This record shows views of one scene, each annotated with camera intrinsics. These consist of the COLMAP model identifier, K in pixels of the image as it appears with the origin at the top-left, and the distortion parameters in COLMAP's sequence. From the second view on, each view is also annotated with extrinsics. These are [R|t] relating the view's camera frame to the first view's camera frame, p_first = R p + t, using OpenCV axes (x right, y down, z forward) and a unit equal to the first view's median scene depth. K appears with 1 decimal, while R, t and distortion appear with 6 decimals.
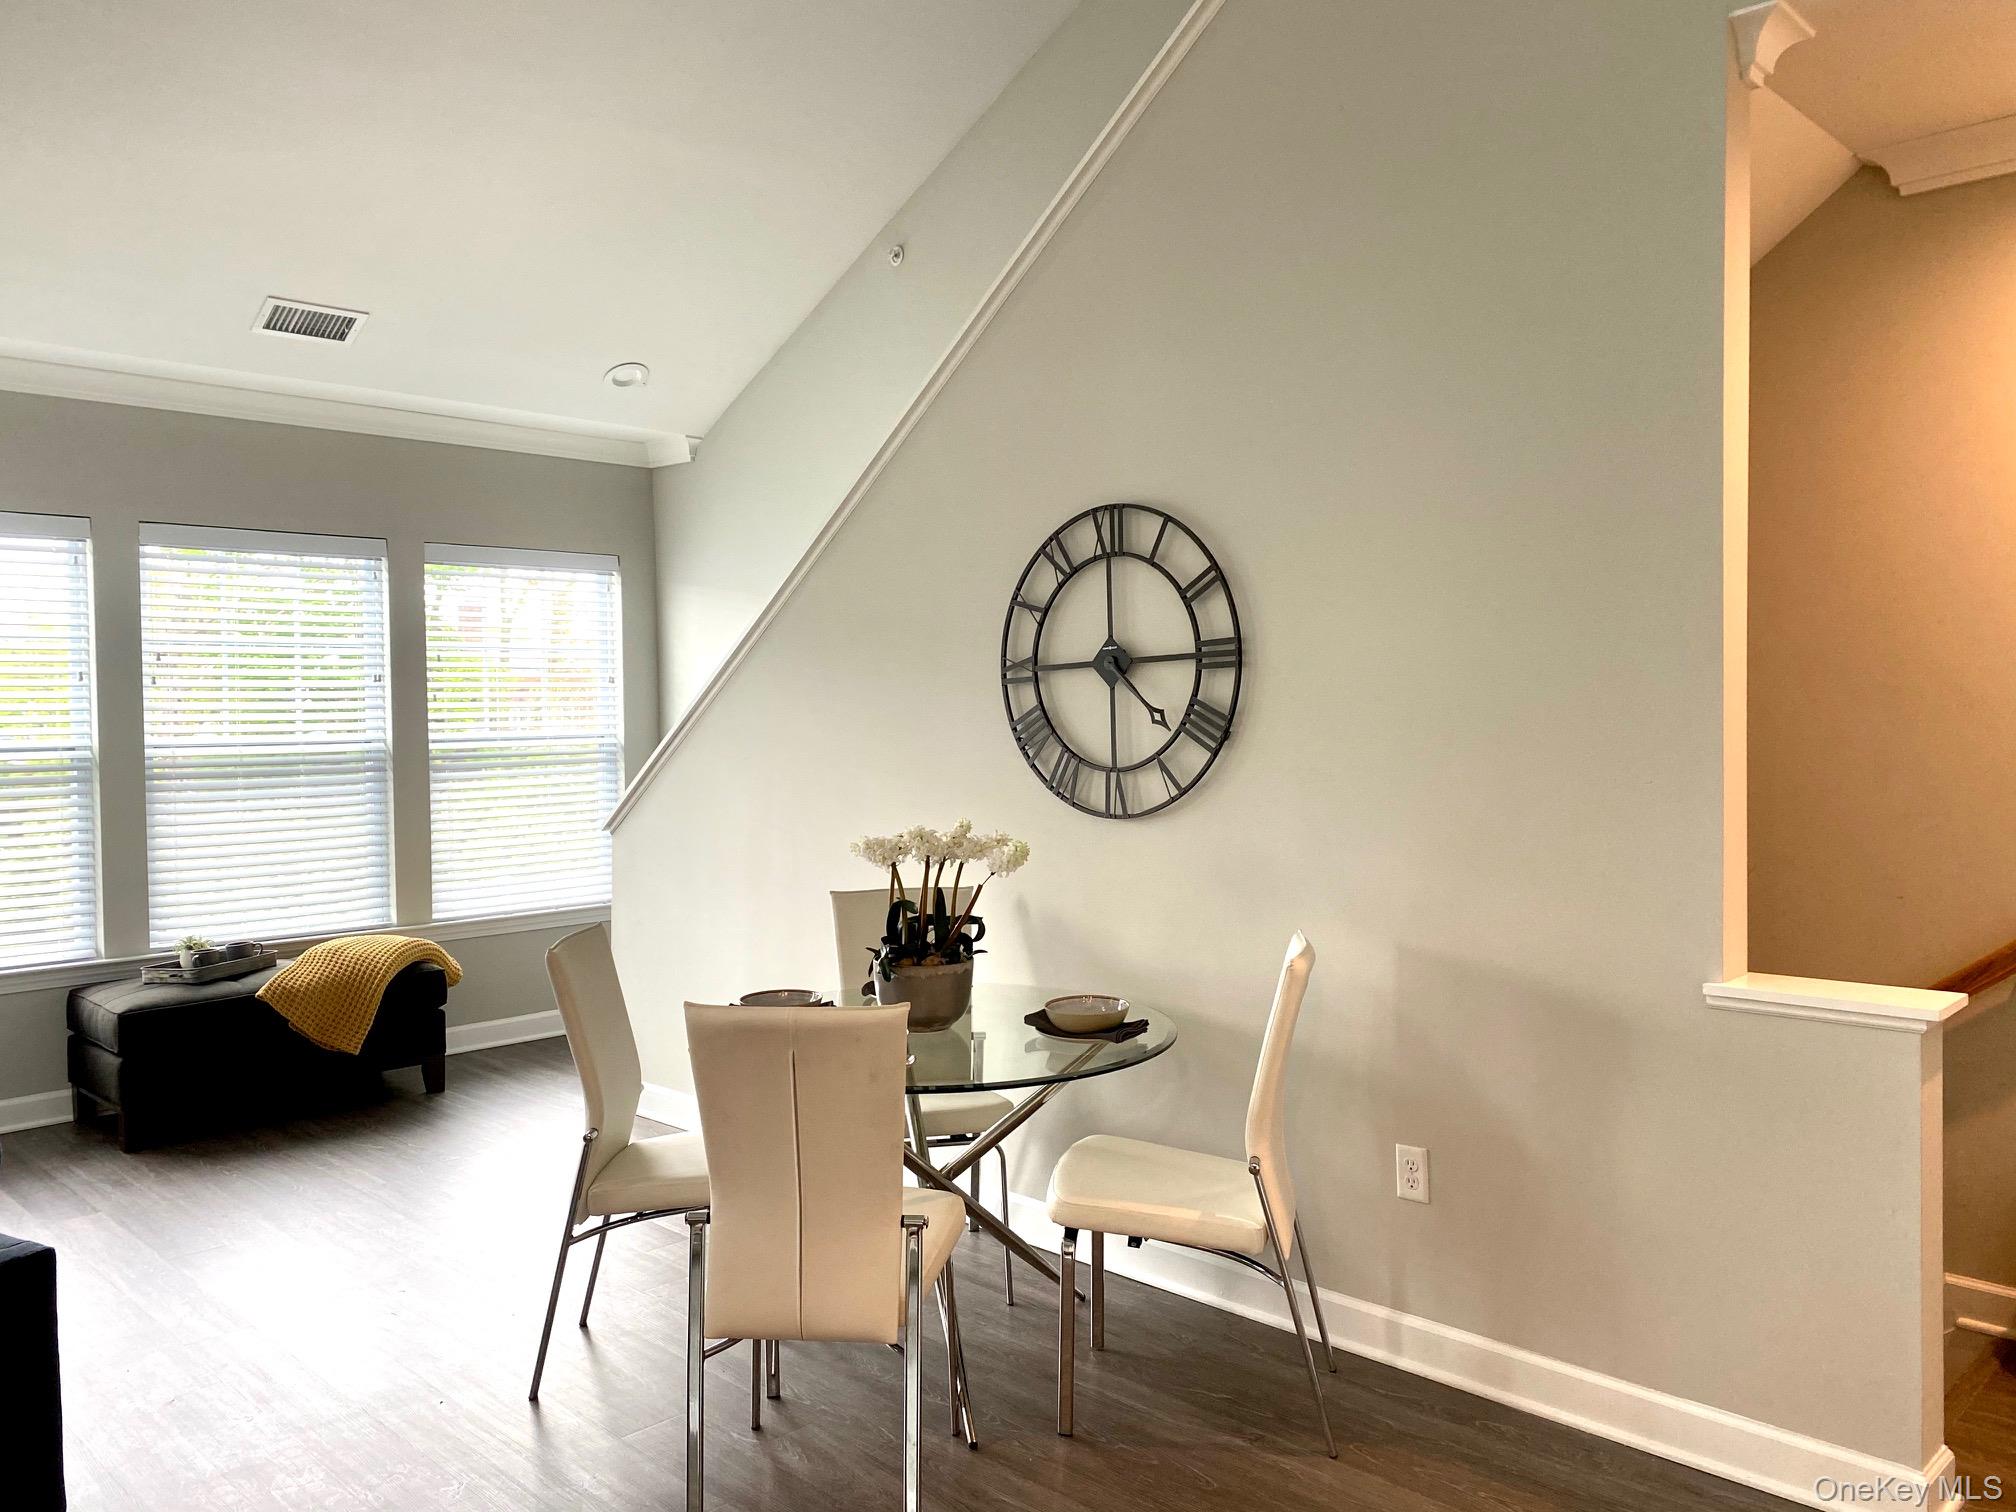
lens RADIAL K [[1547.7, 0, 991.9], [0, 1547.7, 747.2], [0, 0, 1]] dist [0.074898, -0.087127]
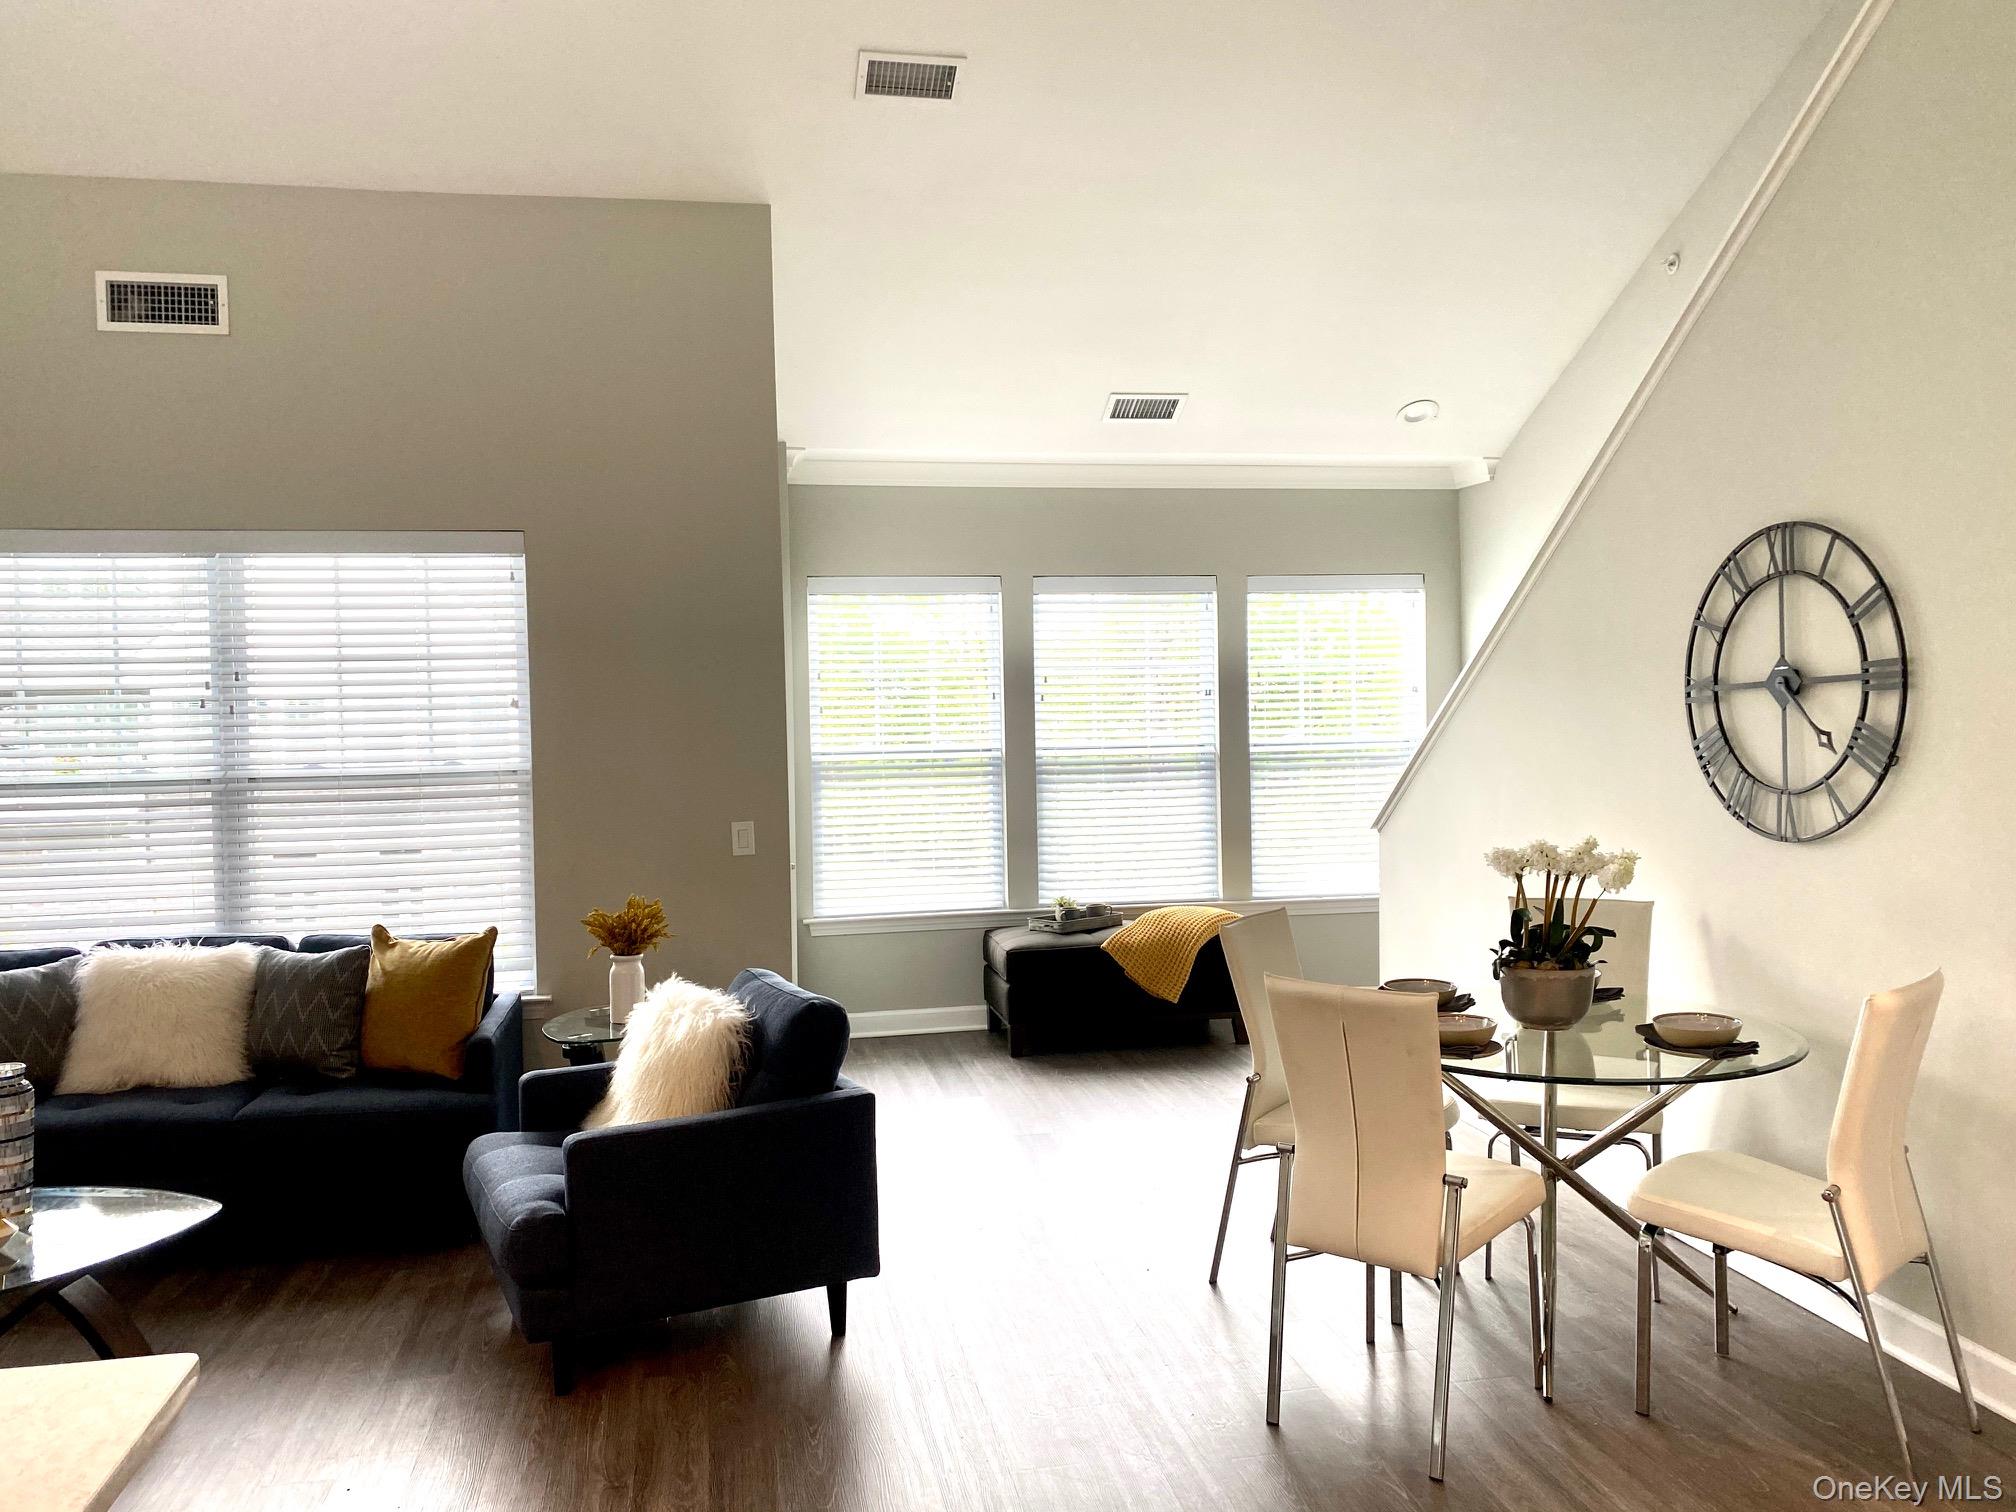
lens RADIAL K [[1547.7, 0, 1002.3], [0, 1547.7, 755.1], [0, 0, 1]] dist [0.074898, -0.087127]
pose [[0.825358, 0.014284, -0.564429, 0.223466], [-0.007037, 0.999863, 0.015014, -0.019642], [0.564566, -0.008420, 0.825345, -0.101986]]
